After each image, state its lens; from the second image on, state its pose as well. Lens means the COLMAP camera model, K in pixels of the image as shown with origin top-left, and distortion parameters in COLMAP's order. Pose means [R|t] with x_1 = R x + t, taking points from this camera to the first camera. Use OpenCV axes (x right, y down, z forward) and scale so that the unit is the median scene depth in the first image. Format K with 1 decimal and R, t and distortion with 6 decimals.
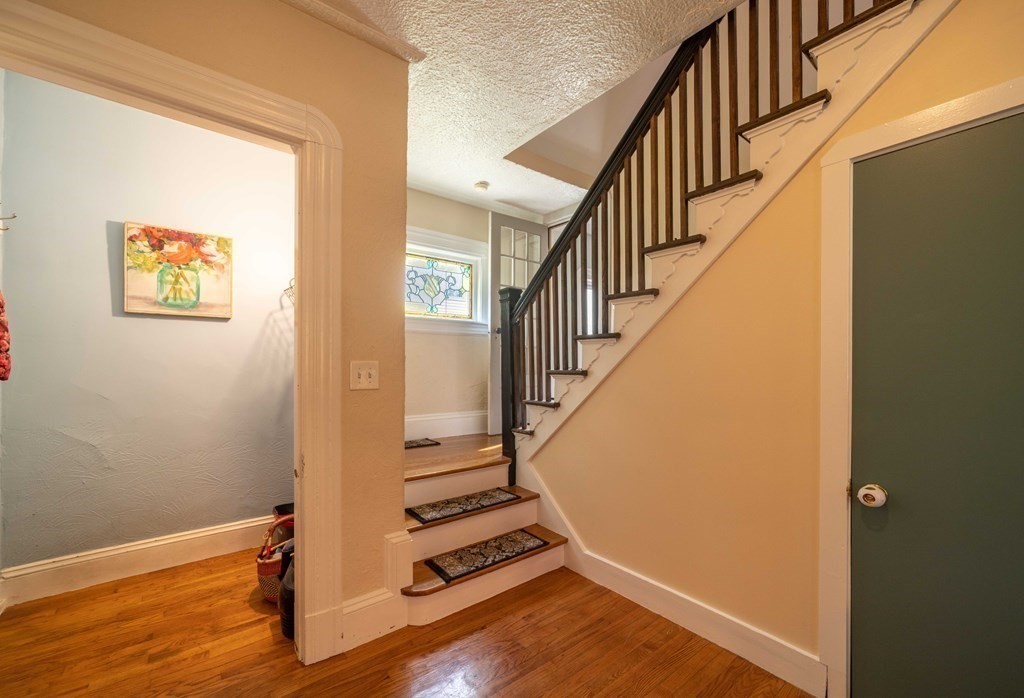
lens RADIAL K [[422.9, 0, 513.1], [0, 422.9, 358.1], [0, 0, 1]] dist [-0.002321, 0.008711]
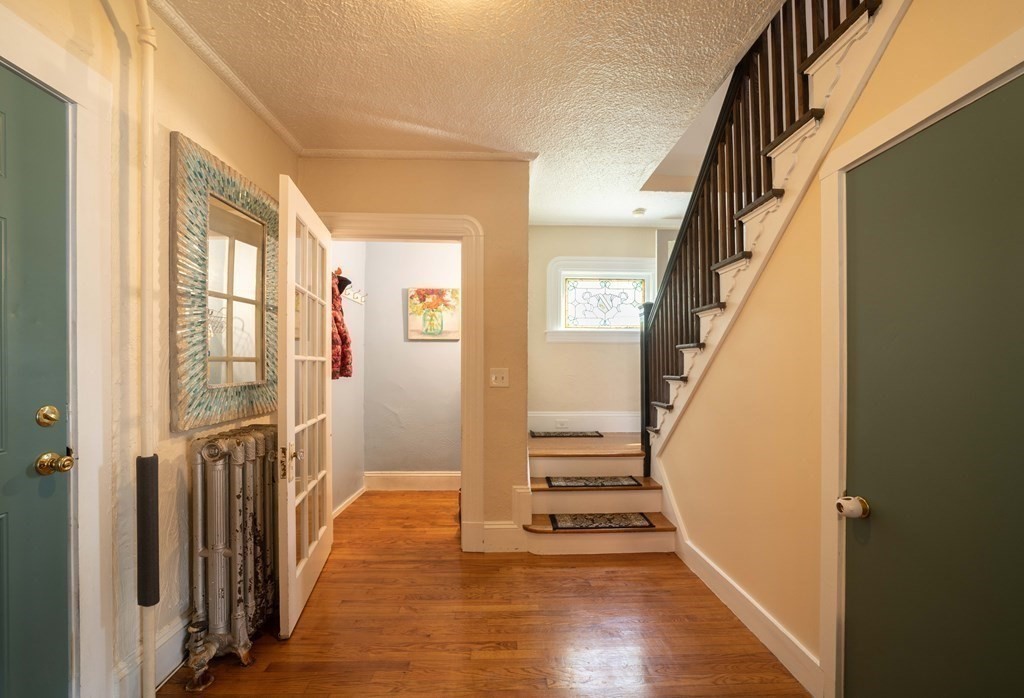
lens RADIAL K [[422.9, 0, 513.1], [0, 422.9, 358.1], [0, 0, 1]] dist [-0.002321, 0.008711]
pose [[0.809293, -0.009807, -0.587324, 0.455097], [0.005249, 0.999941, -0.009464, -0.011333], [0.587382, 0.004576, 0.809297, -0.159545]]
